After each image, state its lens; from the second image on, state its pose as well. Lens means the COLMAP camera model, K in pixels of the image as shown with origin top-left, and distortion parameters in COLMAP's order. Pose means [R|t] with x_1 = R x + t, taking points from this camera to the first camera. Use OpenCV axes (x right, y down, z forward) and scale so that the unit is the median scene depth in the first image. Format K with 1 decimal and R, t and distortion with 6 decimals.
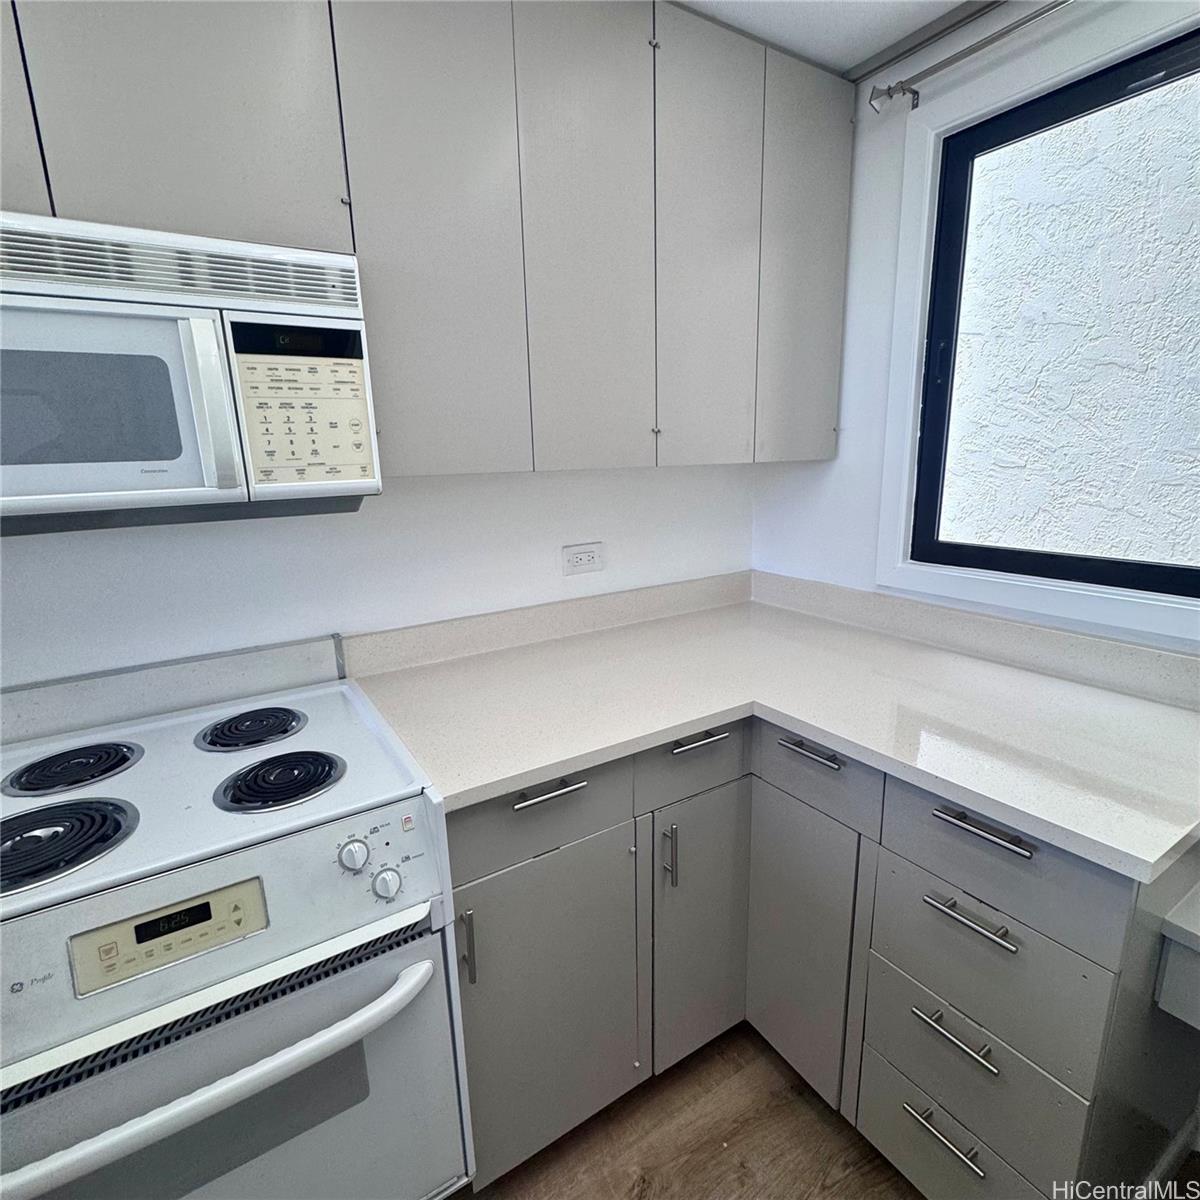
lens RADIAL K [[633.7, 0, 600.1], [0, 633.7, 602.3], [0, 0, 1]] dist [0.000087, -0.000309]
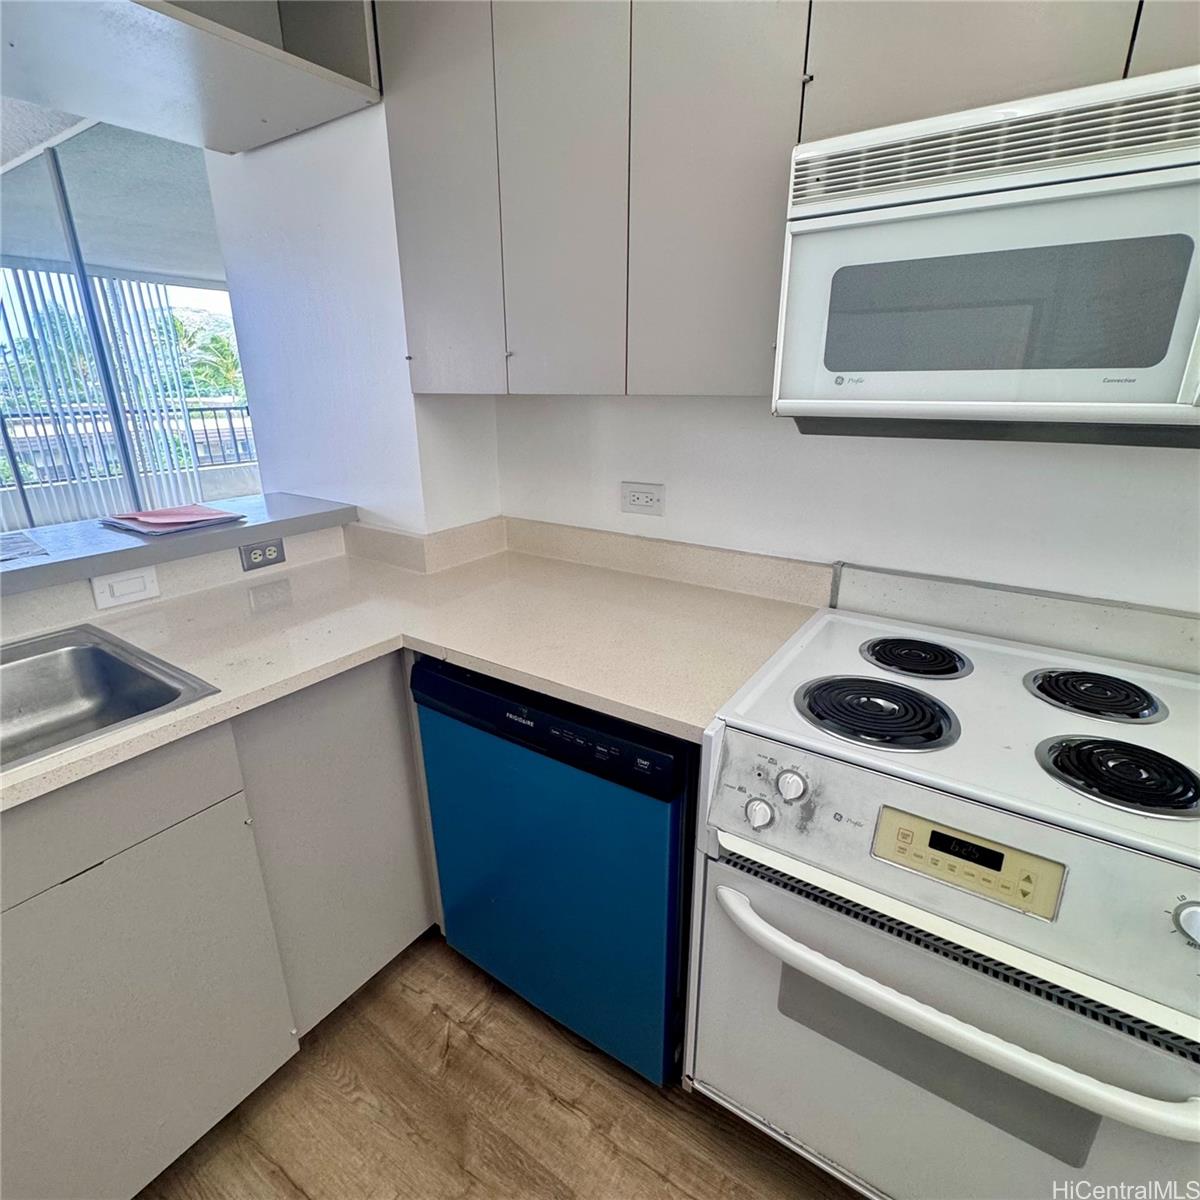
lens RADIAL K [[633.7, 0, 597.7], [0, 633.7, 599.7], [0, 0, 1]] dist [0.000087, -0.000309]
pose [[0.397803, 0.318909, -0.860262, -0.148530], [-0.217896, 0.943657, 0.249064, 0.014486], [0.891221, 0.088369, 0.444878, 0.016835]]
